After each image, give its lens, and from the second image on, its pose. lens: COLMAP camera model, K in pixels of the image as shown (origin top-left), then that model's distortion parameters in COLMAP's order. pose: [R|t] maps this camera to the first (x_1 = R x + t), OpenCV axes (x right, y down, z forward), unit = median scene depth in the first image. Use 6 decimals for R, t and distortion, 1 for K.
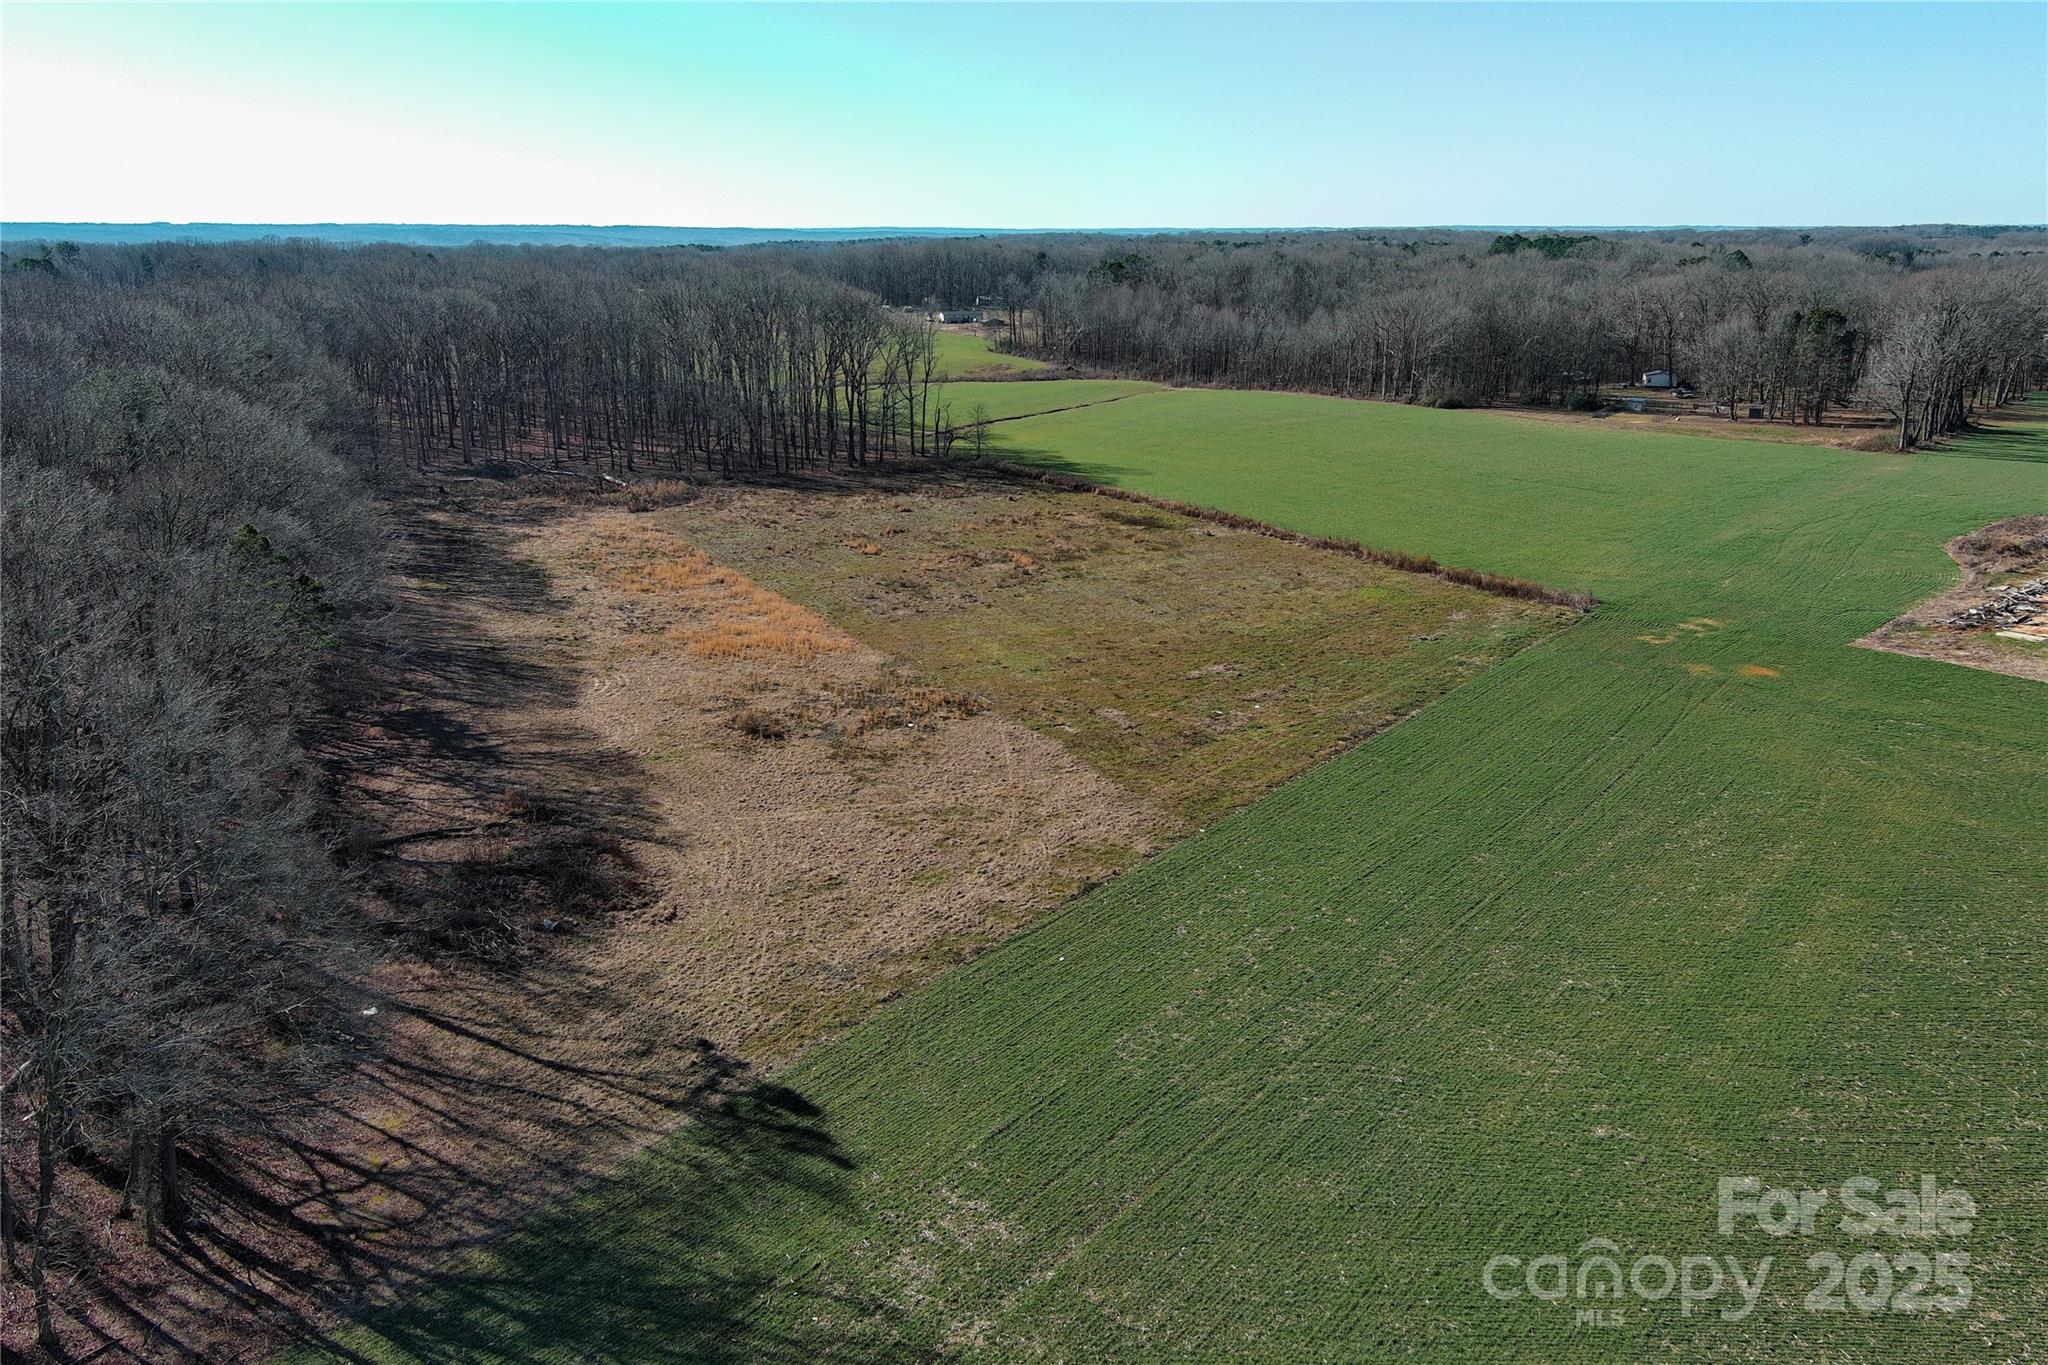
lens RADIAL K [[1645.8, 0, 1024.3], [0, 1645.8, 682.9], [0, 0, 1]] dist [0.012265, -0.001826]
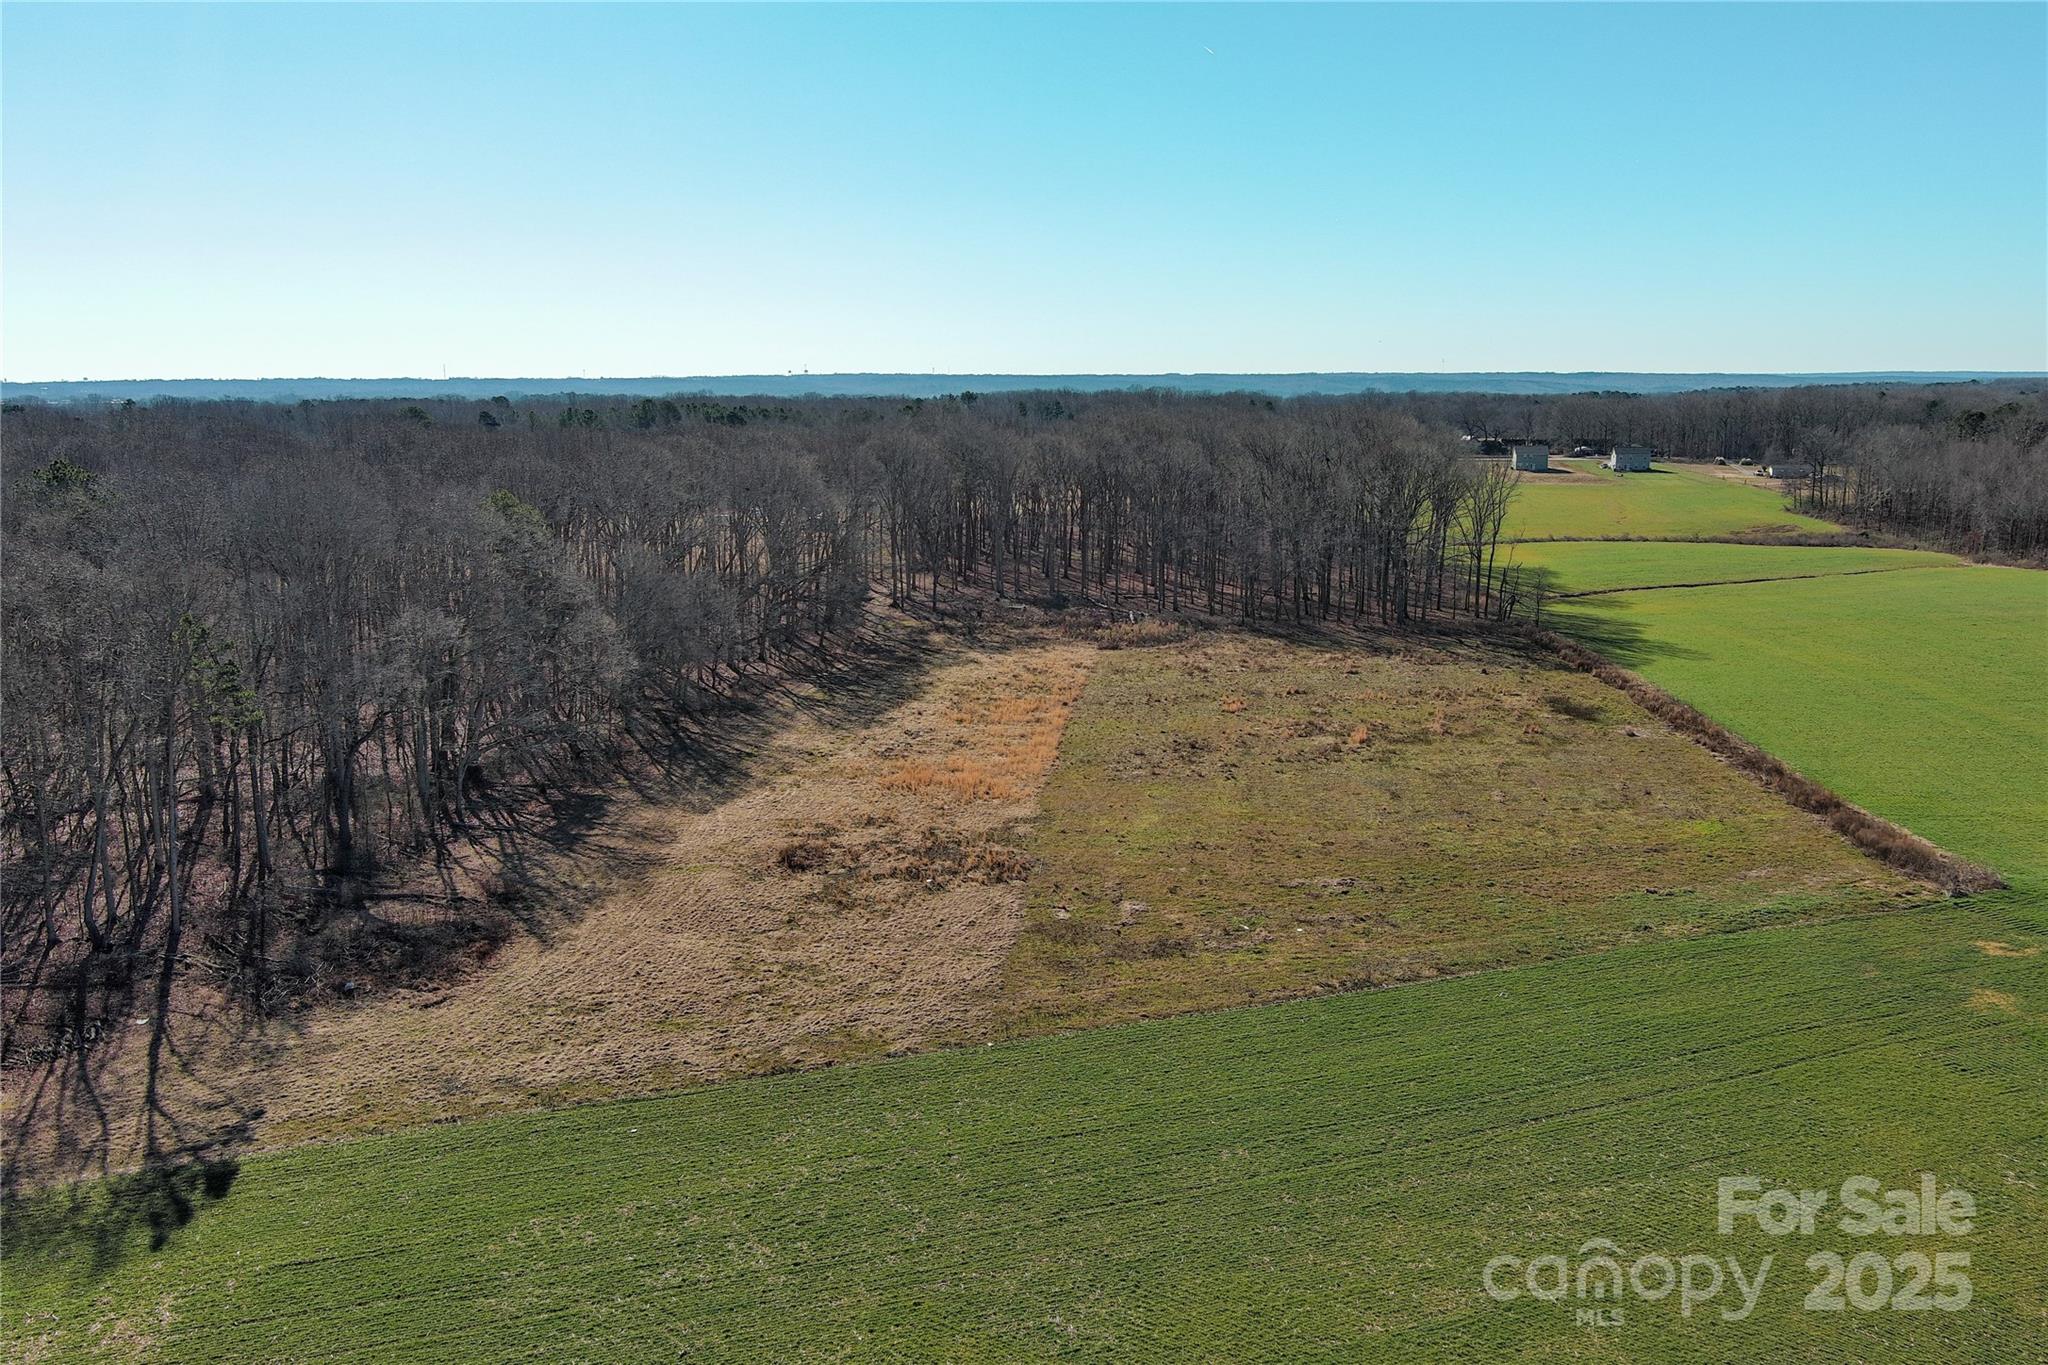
lens RADIAL K [[1645.8, 0, 1024.2], [0, 1645.8, 682.6], [0, 0, 1]] dist [0.012265, -0.001826]
pose [[0.822704, 0.098278, -0.559910, 0.832491], [-0.145551, 0.988527, -0.040354, -0.095667], [0.549521, 0.114695, 0.827570, 0.351220]]
